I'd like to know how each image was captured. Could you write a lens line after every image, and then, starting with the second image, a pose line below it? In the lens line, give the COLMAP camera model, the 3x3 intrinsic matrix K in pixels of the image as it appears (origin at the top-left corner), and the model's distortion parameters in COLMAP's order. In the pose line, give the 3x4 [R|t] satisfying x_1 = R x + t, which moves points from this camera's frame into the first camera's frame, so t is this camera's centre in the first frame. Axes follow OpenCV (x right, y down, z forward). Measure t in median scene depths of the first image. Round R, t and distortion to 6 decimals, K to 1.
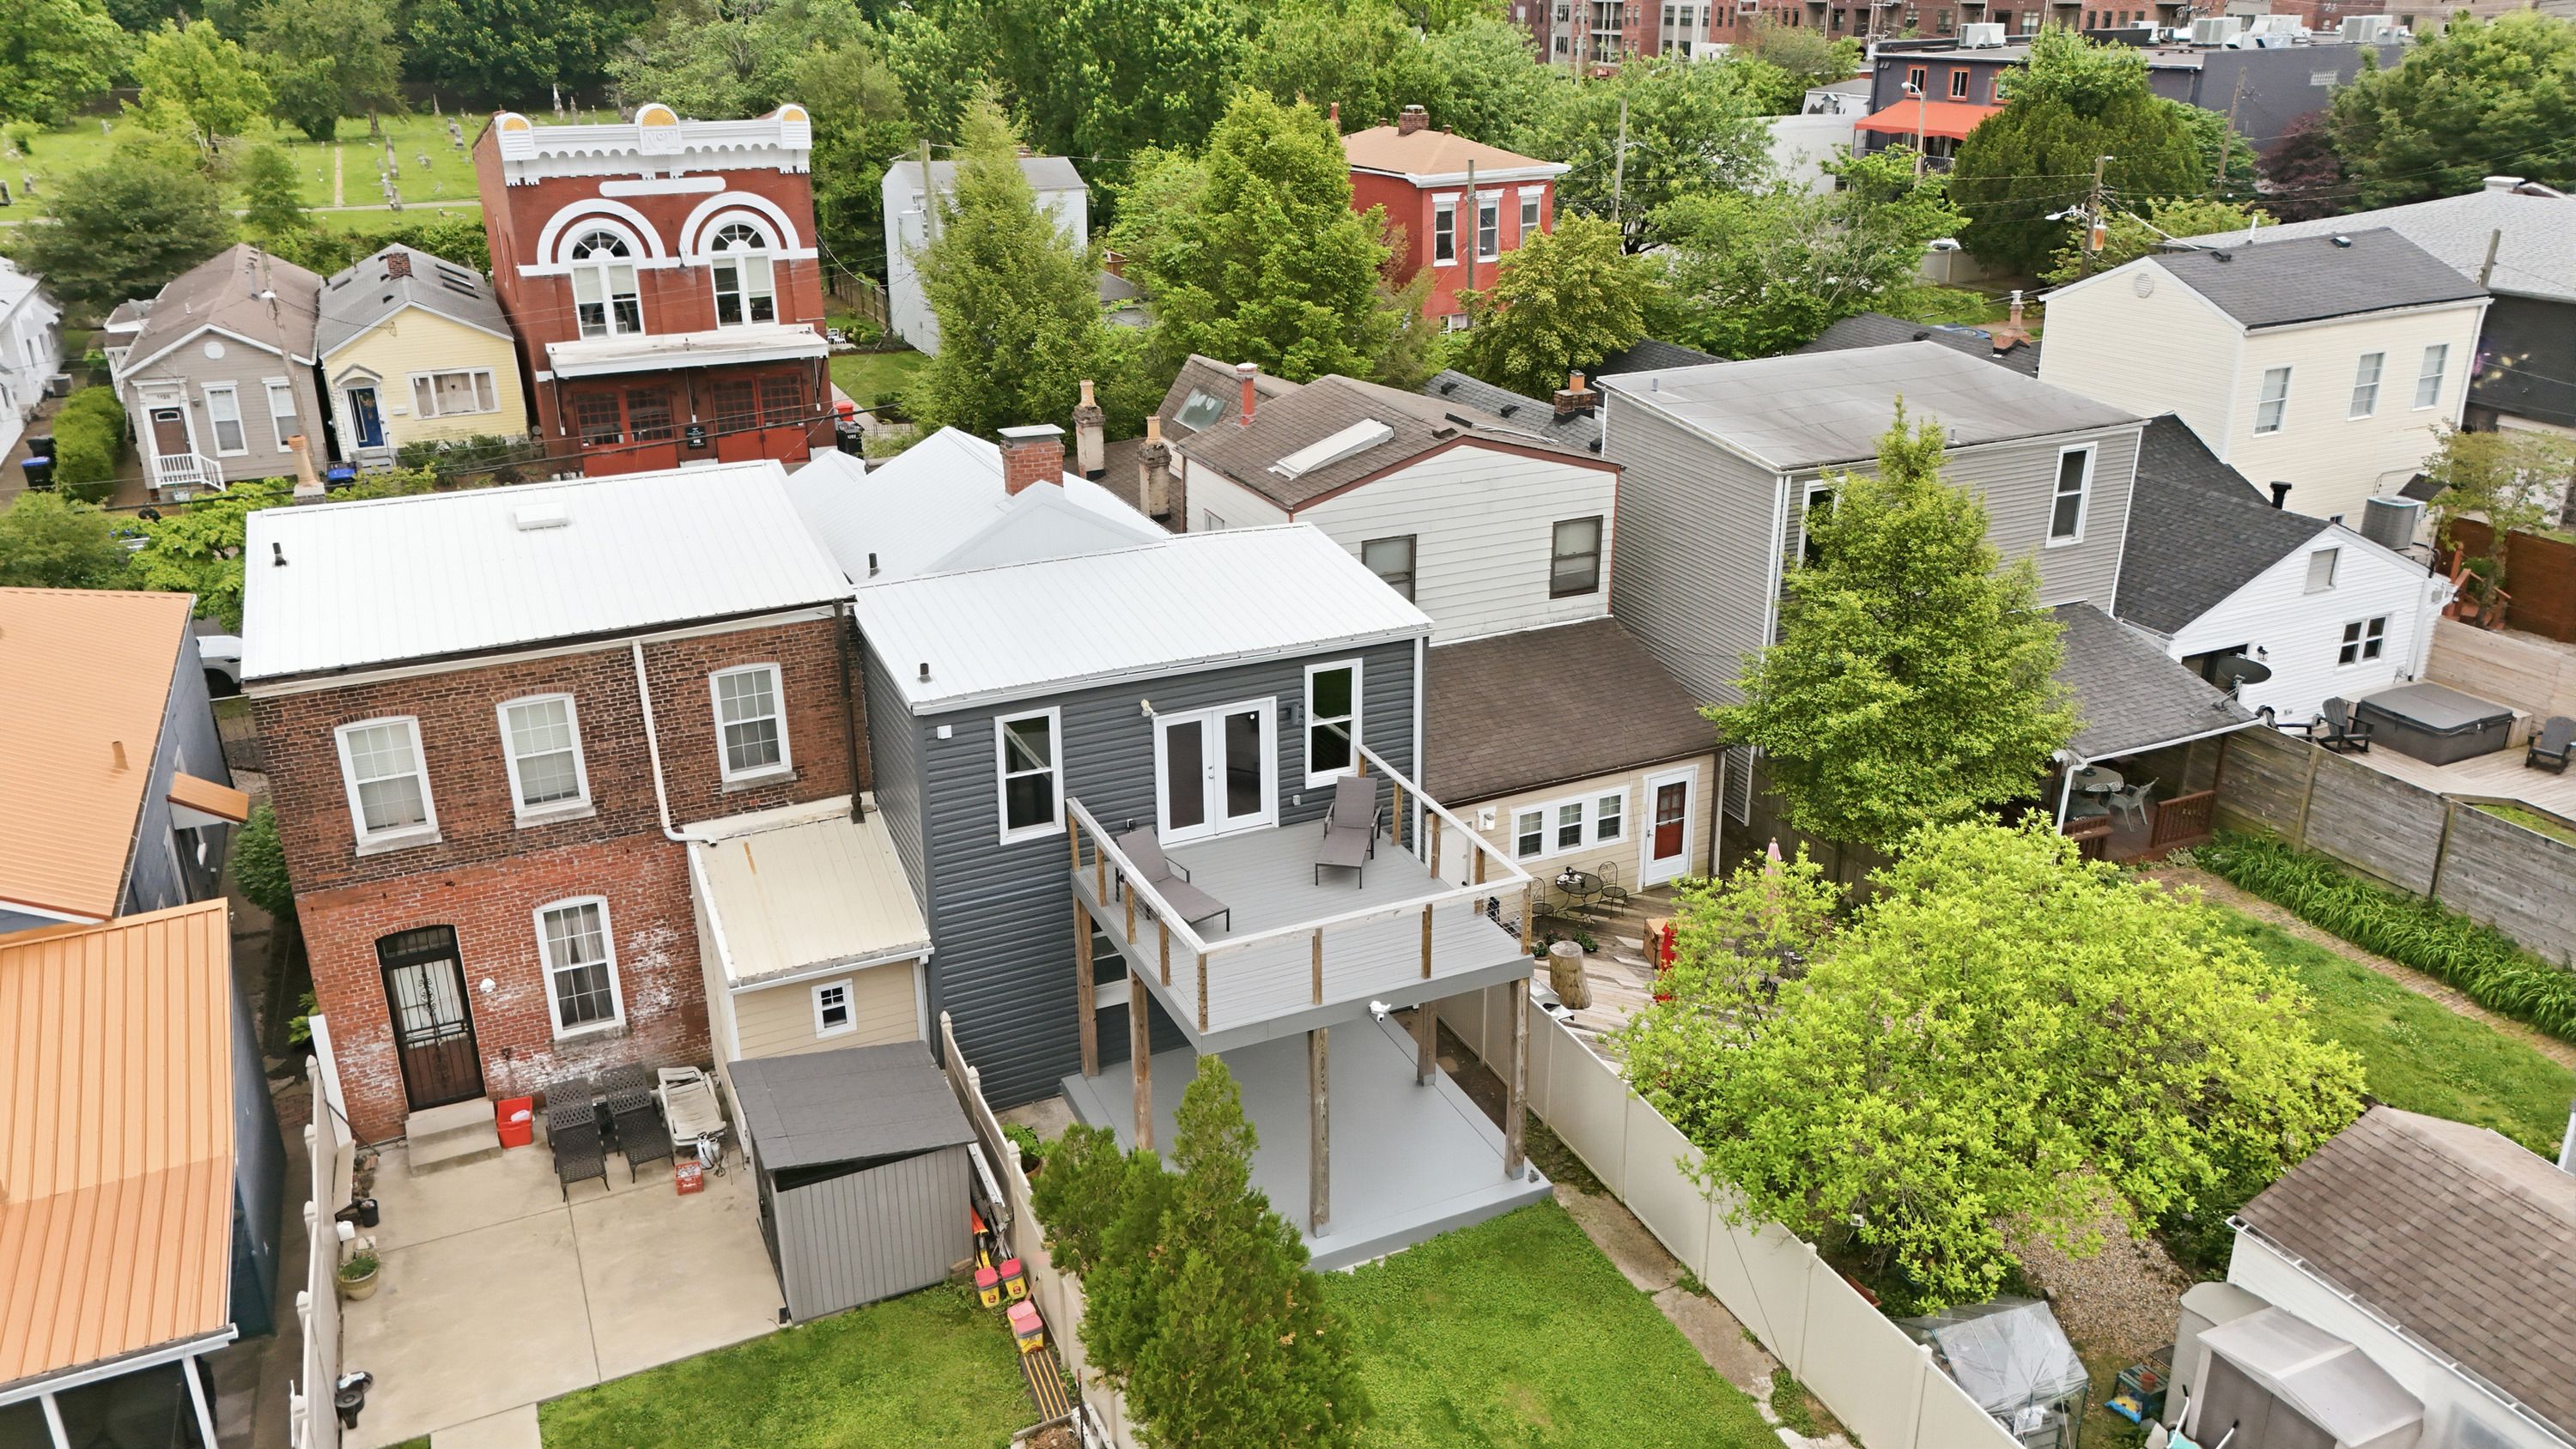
lens RADIAL K [[1887.3, 0, 1288.0], [0, 1887.3, 724.5], [0, 0, 1]] dist [0.103517, -0.130982]
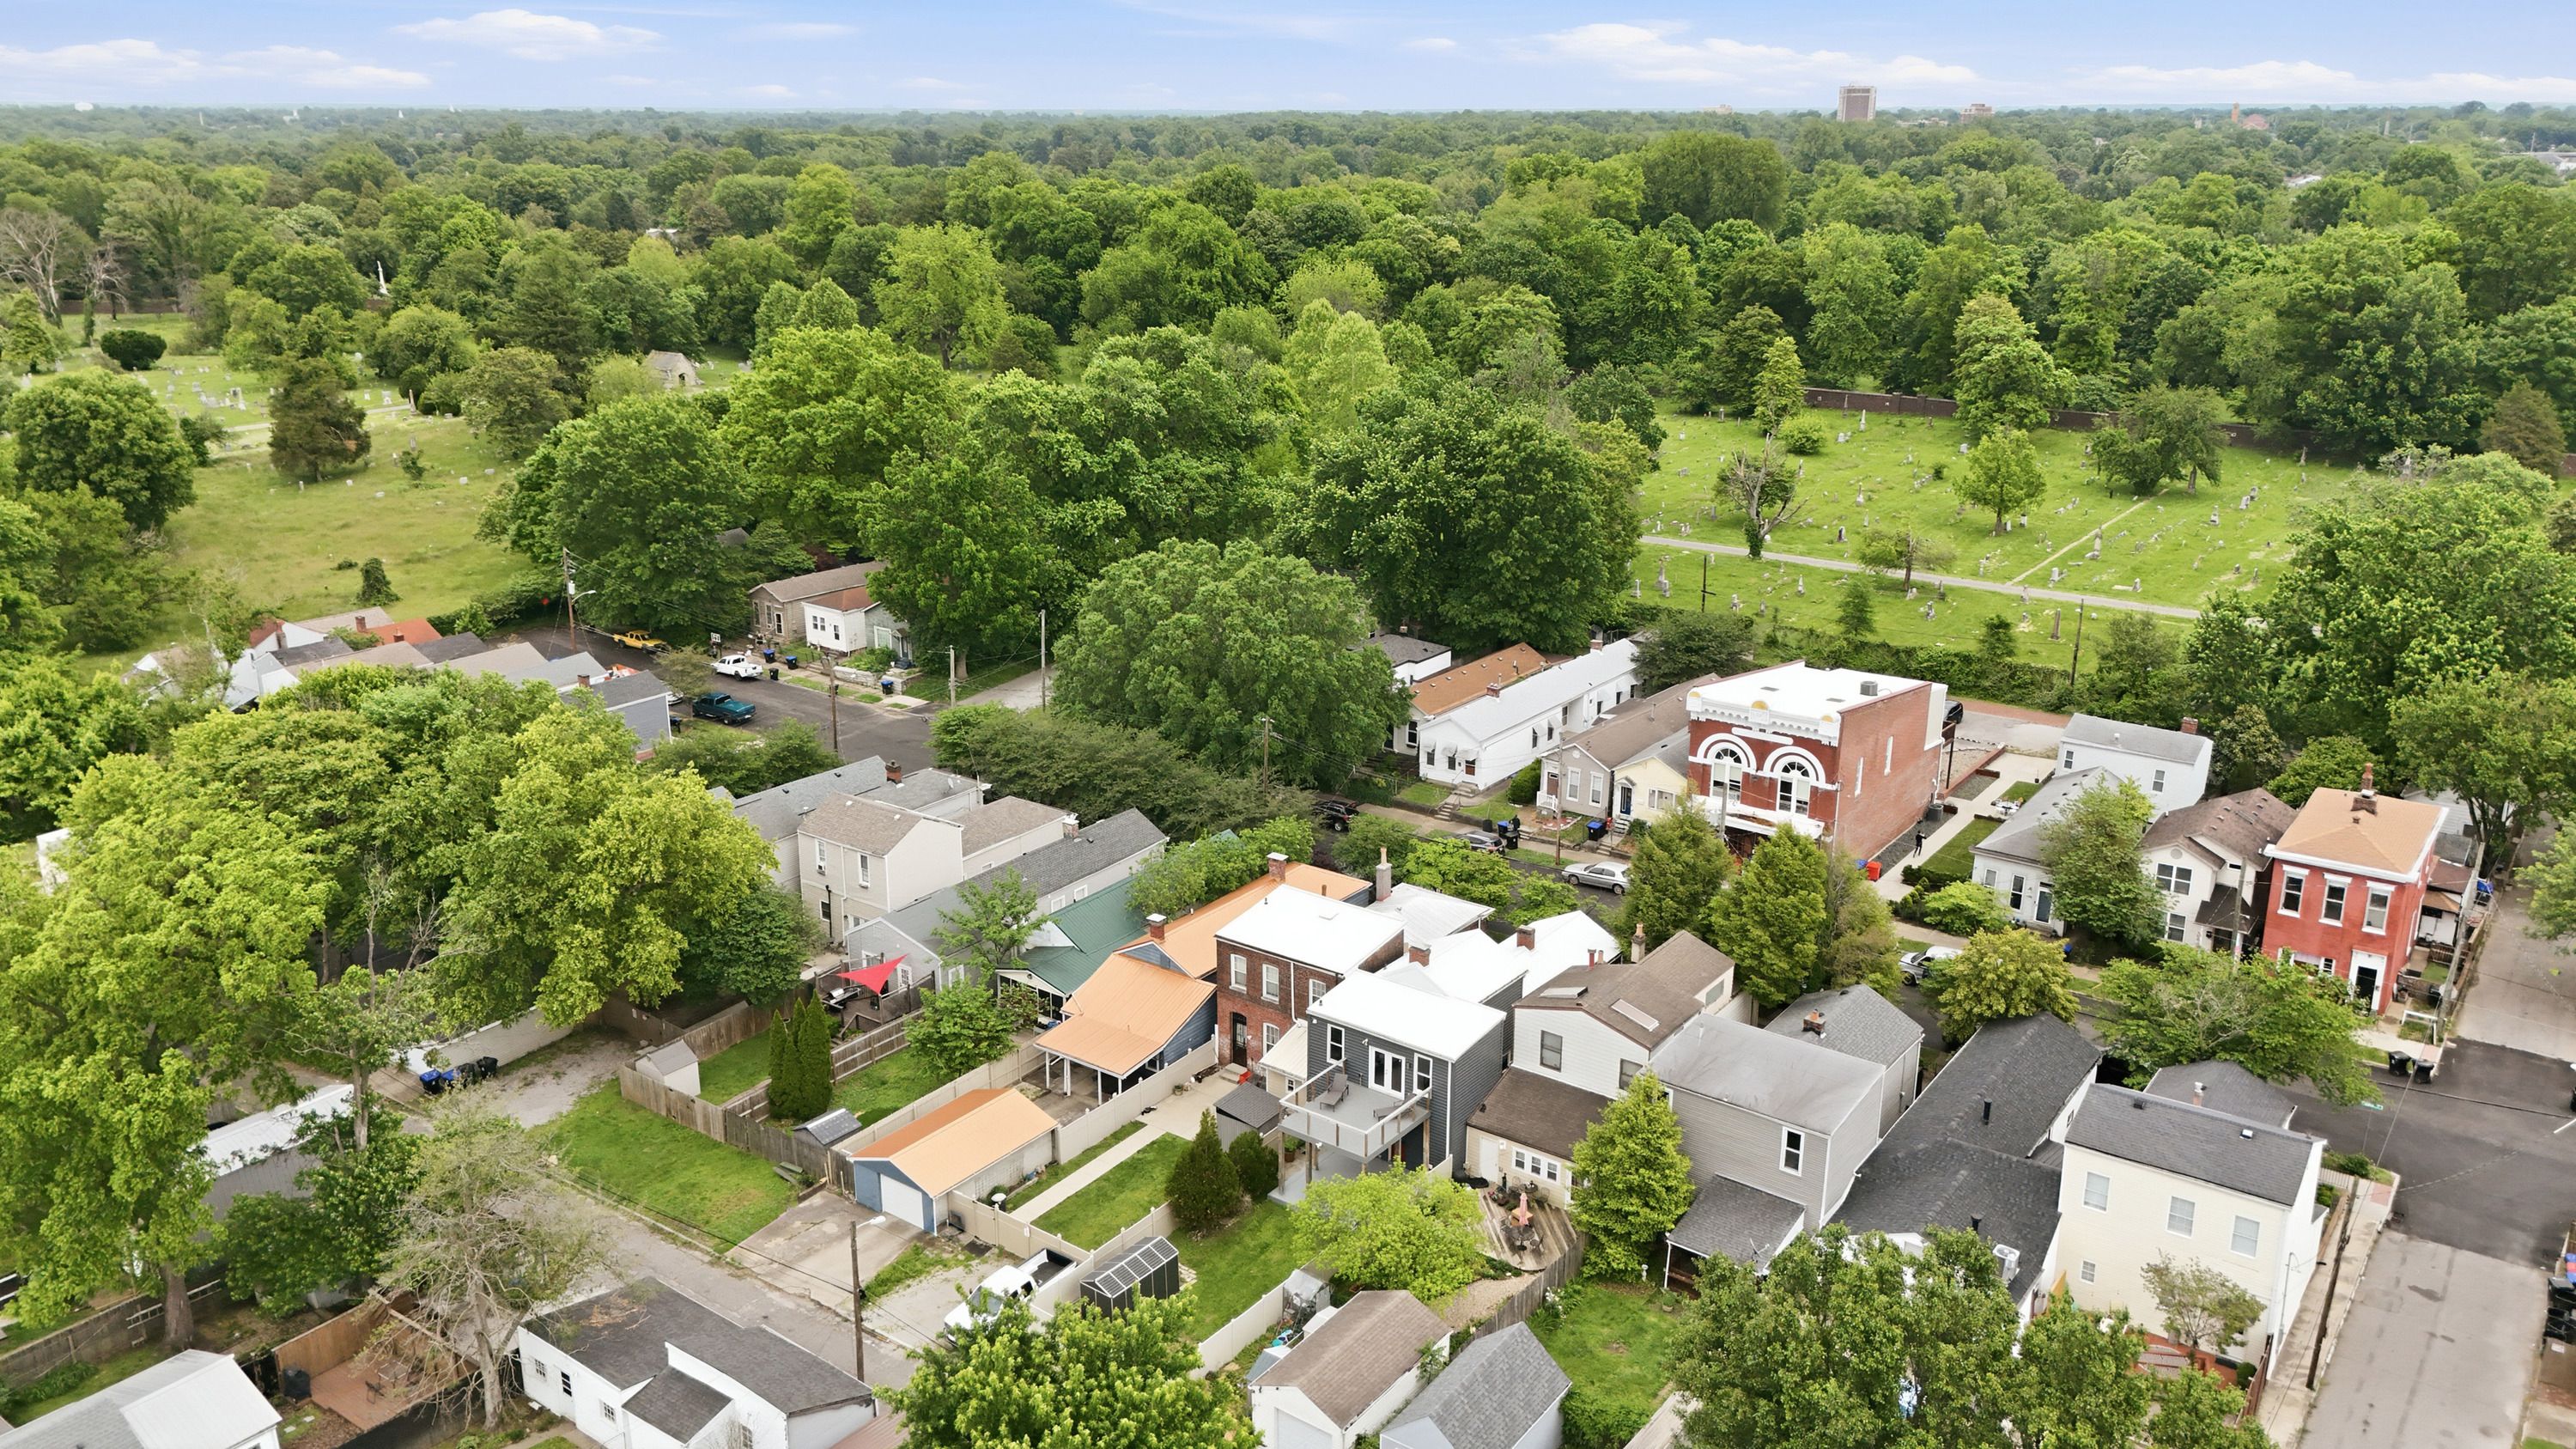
lens RADIAL K [[1887.8, 0, 1288.0], [0, 1887.8, 724.5], [0, 0, 1]] dist [0.103517, -0.130982]
pose [[0.479649, 0.275340, -0.833142, 1.914578], [-0.327550, 0.937041, 0.121103, -0.688527], [0.814032, 0.214808, 0.539638, -0.762483]]
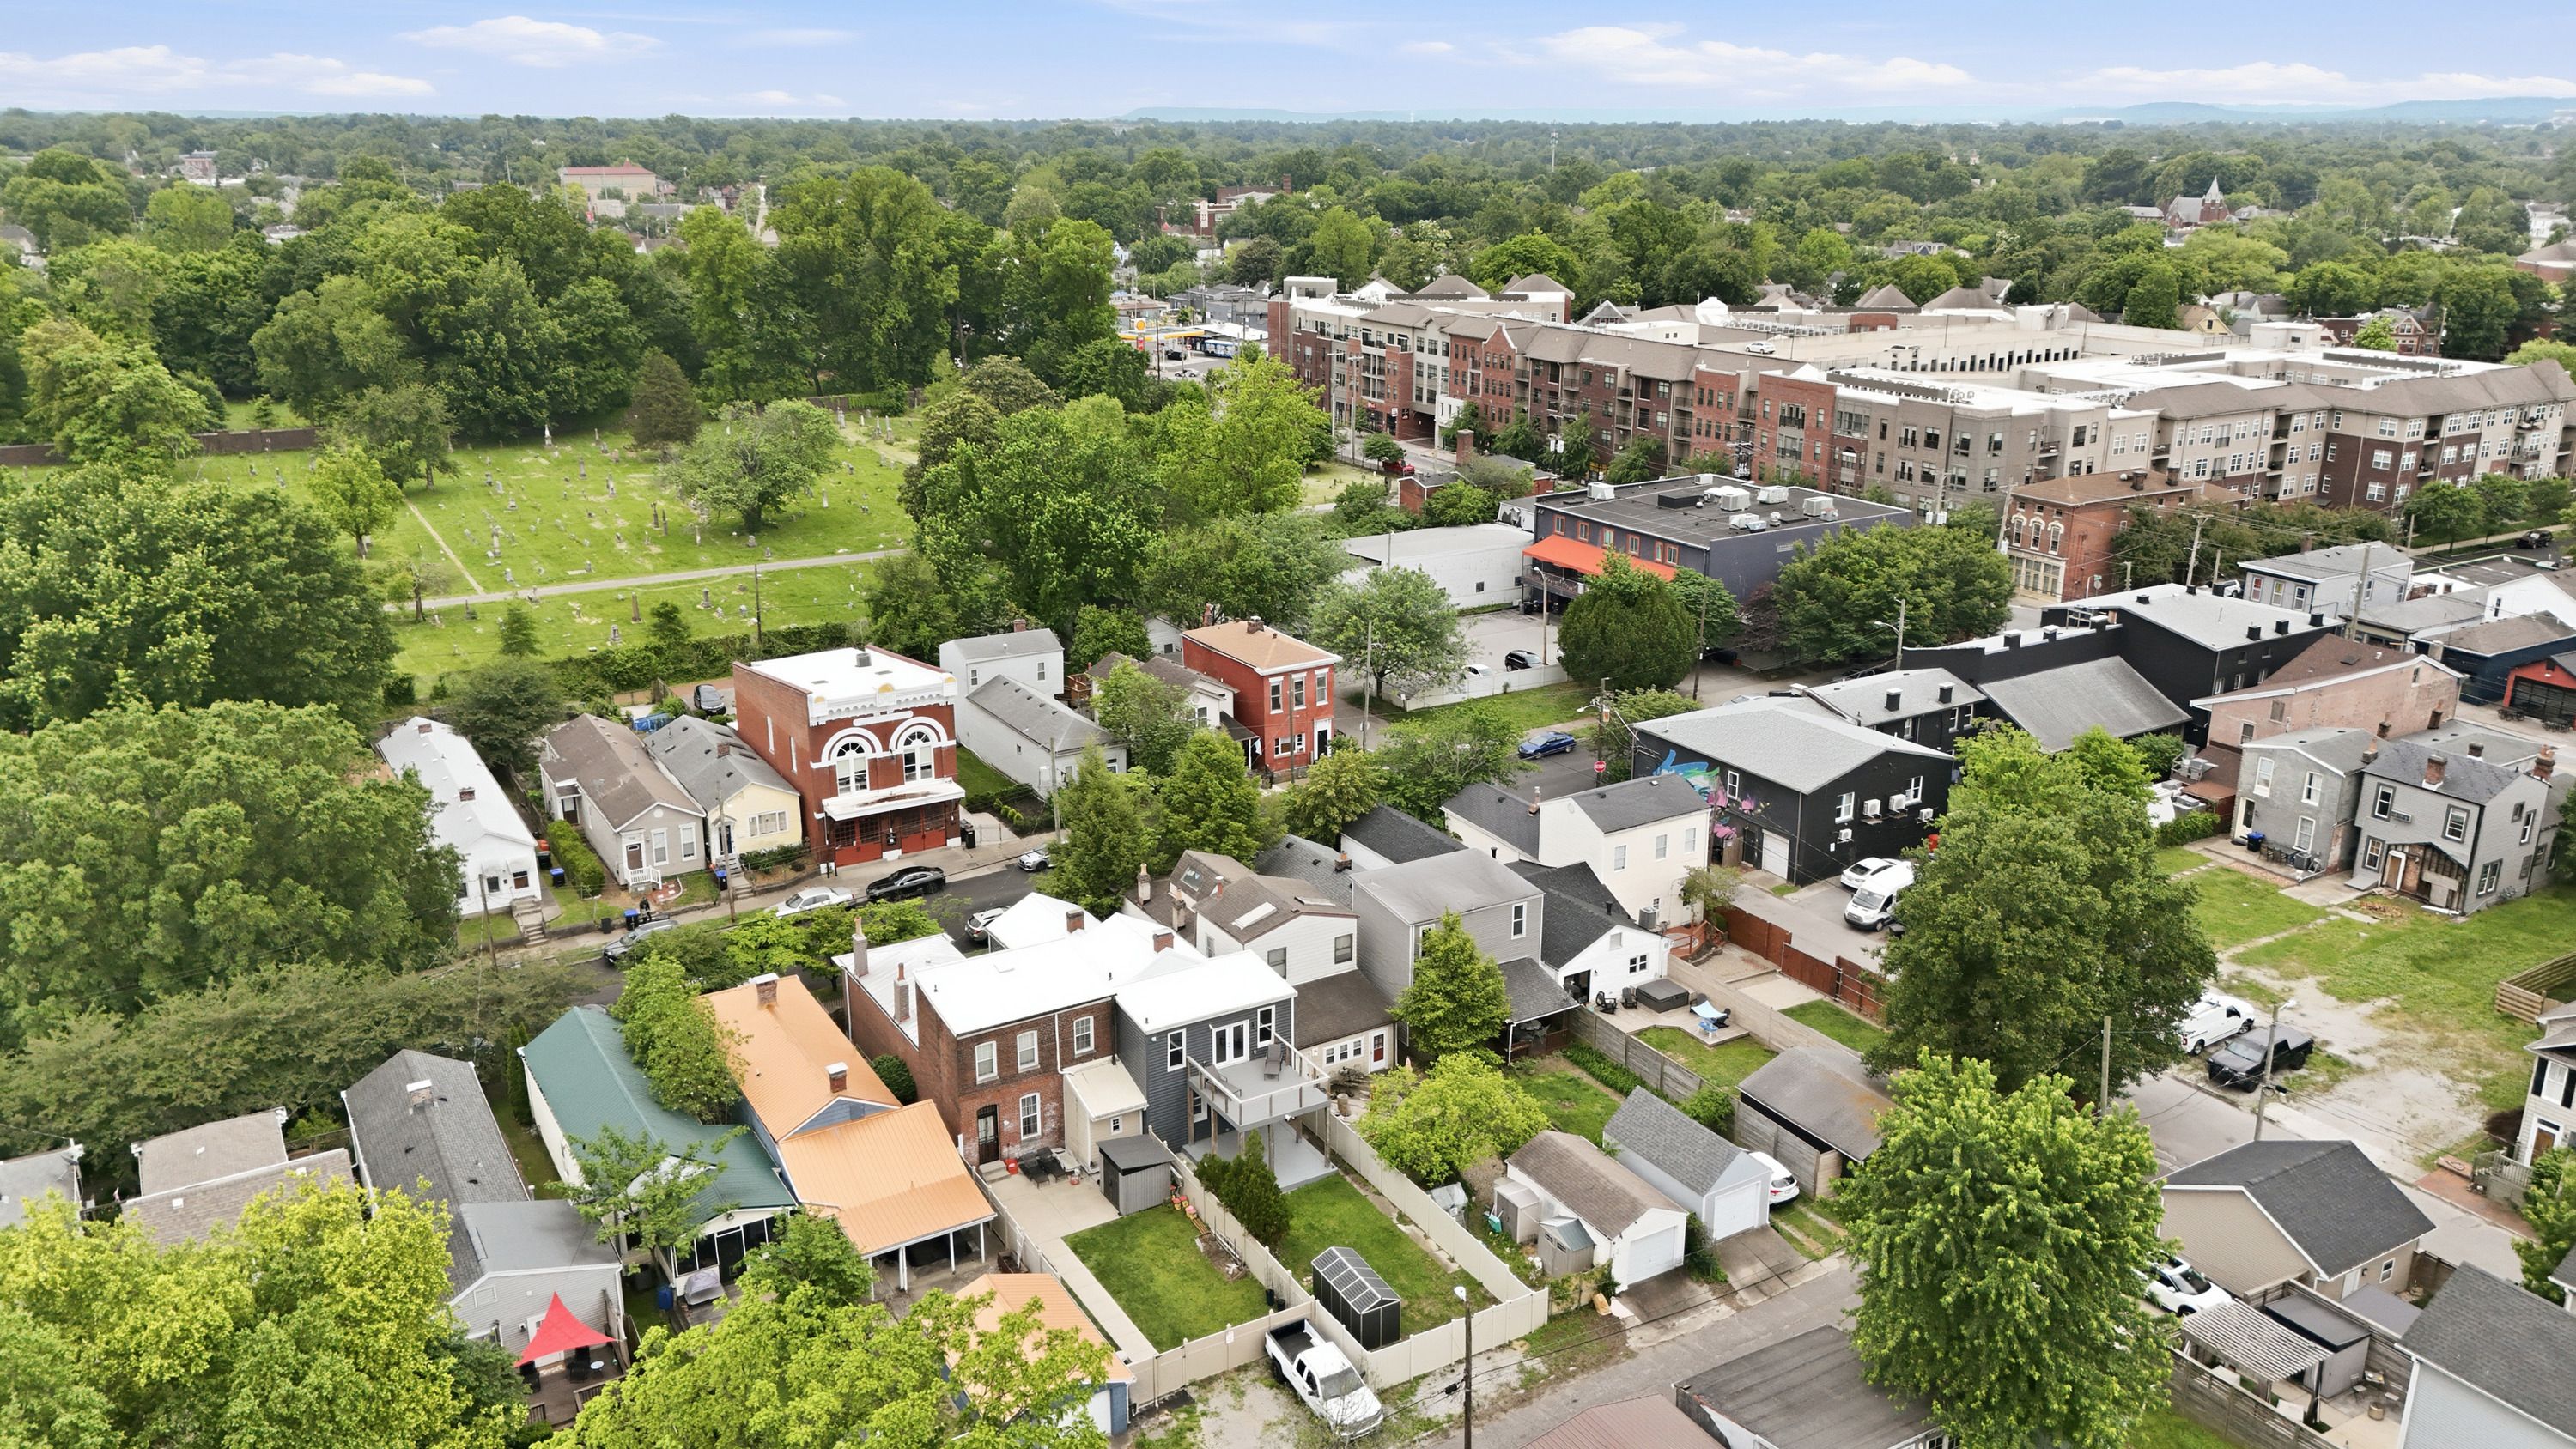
lens RADIAL K [[1887.3, 0, 1288.0], [0, 1887.3, 724.5], [0, 0, 1]] dist [0.103517, -0.130982]
pose [[0.994437, -0.021958, 0.103020, -0.214219], [0.029250, 0.997131, -0.069815, -0.238347], [-0.101191, 0.072440, 0.992226, -1.830565]]
